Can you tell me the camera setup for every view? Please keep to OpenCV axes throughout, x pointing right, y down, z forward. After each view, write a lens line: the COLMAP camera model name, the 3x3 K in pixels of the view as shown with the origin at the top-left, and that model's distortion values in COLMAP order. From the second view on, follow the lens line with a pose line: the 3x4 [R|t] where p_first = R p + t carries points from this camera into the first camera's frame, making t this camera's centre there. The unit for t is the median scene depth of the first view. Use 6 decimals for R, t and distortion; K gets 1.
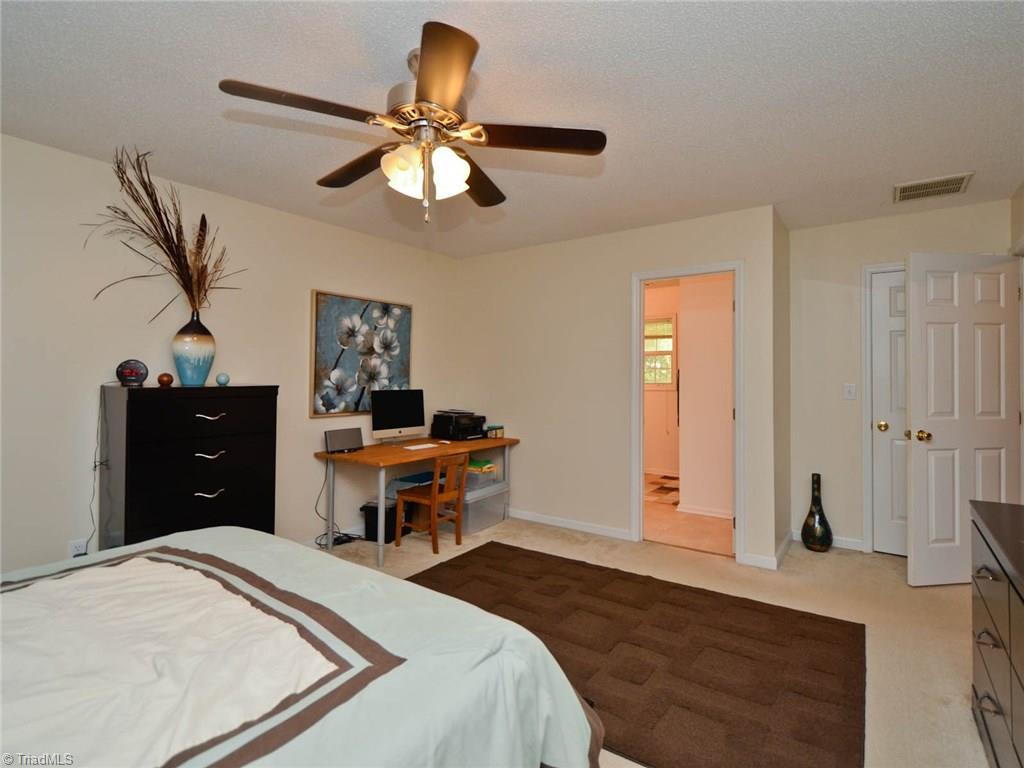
lens RADIAL K [[499.6, 0, 513.5], [0, 499.6, 379.0], [0, 0, 1]] dist [0.000822, -0.000404]
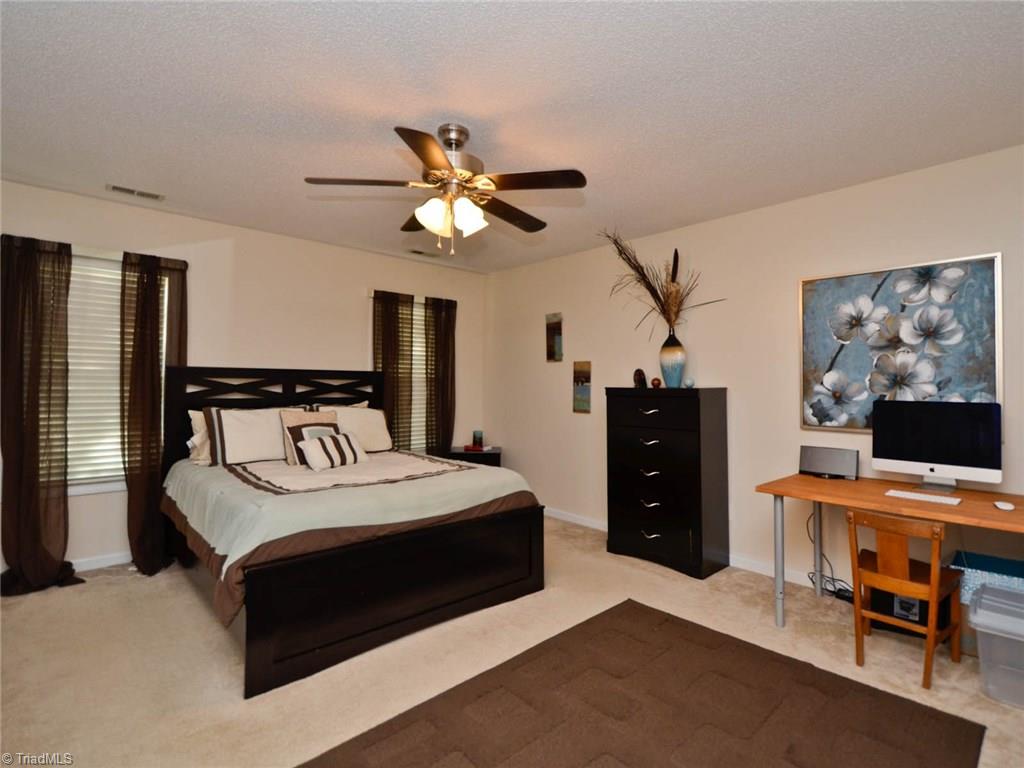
lens RADIAL K [[499.6, 0, 513.5], [0, 499.6, 379.0], [0, 0, 1]] dist [0.000822, -0.000404]
pose [[-0.208713, -0.015942, -0.977847, 0.513555], [-0.015843, 0.999791, -0.012918, 0.010800], [0.977849, 0.012795, -0.208922, 0.660432]]
